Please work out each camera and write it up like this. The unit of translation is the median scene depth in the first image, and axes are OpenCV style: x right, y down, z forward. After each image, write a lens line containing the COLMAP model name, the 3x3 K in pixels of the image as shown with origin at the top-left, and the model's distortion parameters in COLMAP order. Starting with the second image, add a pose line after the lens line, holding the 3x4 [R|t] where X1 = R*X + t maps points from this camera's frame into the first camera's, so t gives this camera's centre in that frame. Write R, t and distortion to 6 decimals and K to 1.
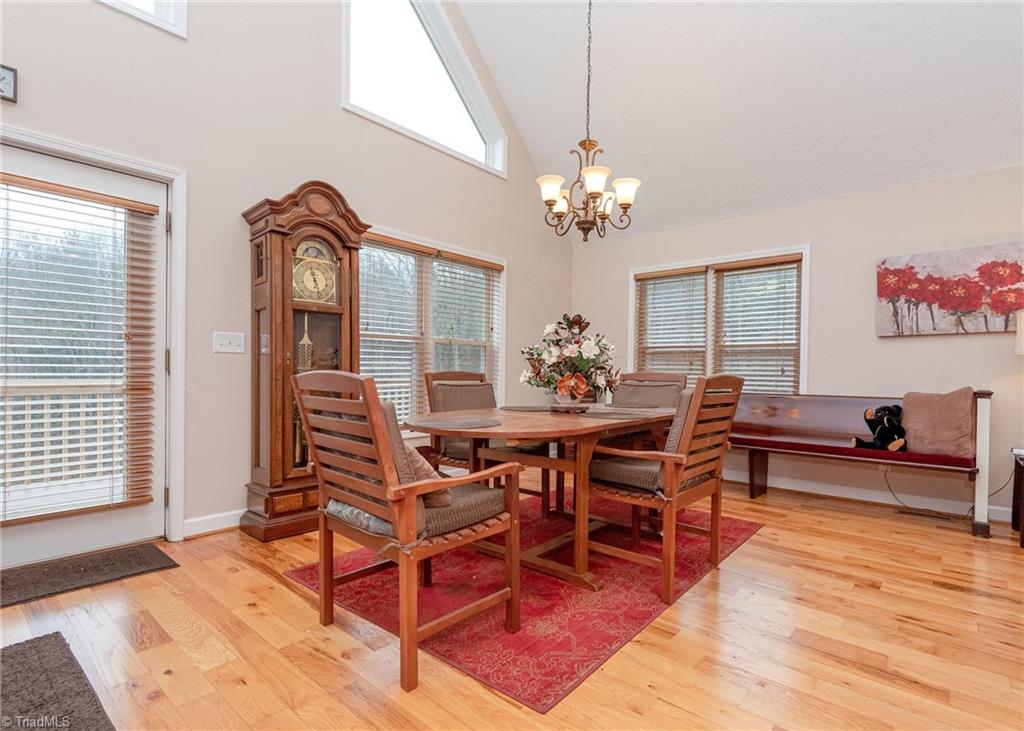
lens RADIAL K [[516.1, 0, 515.1], [0, 516.1, 379.3], [0, 0, 1]] dist [0.000680, 0.000217]
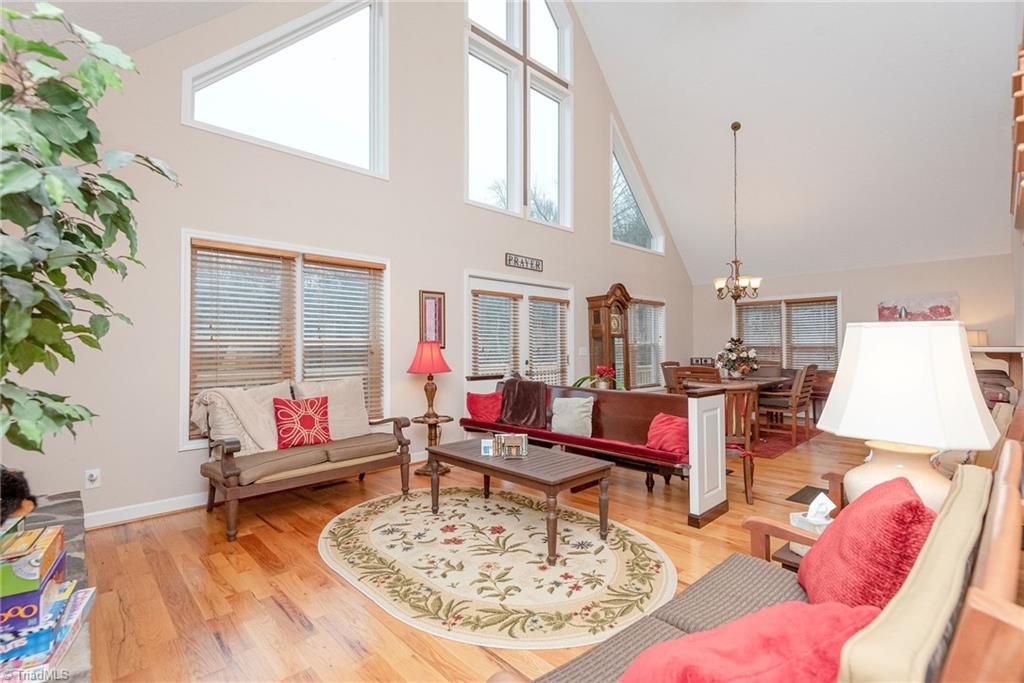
lens RADIAL K [[471.8, 0, 507.8], [0, 471.8, 329.8], [0, 0, 1]] dist [0.000119, -0.000120]
pose [[0.995175, -0.018191, -0.096413, -0.628833], [0.012316, 0.998050, -0.061185, -0.037858], [0.097338, 0.059703, 0.993459, -1.085223]]
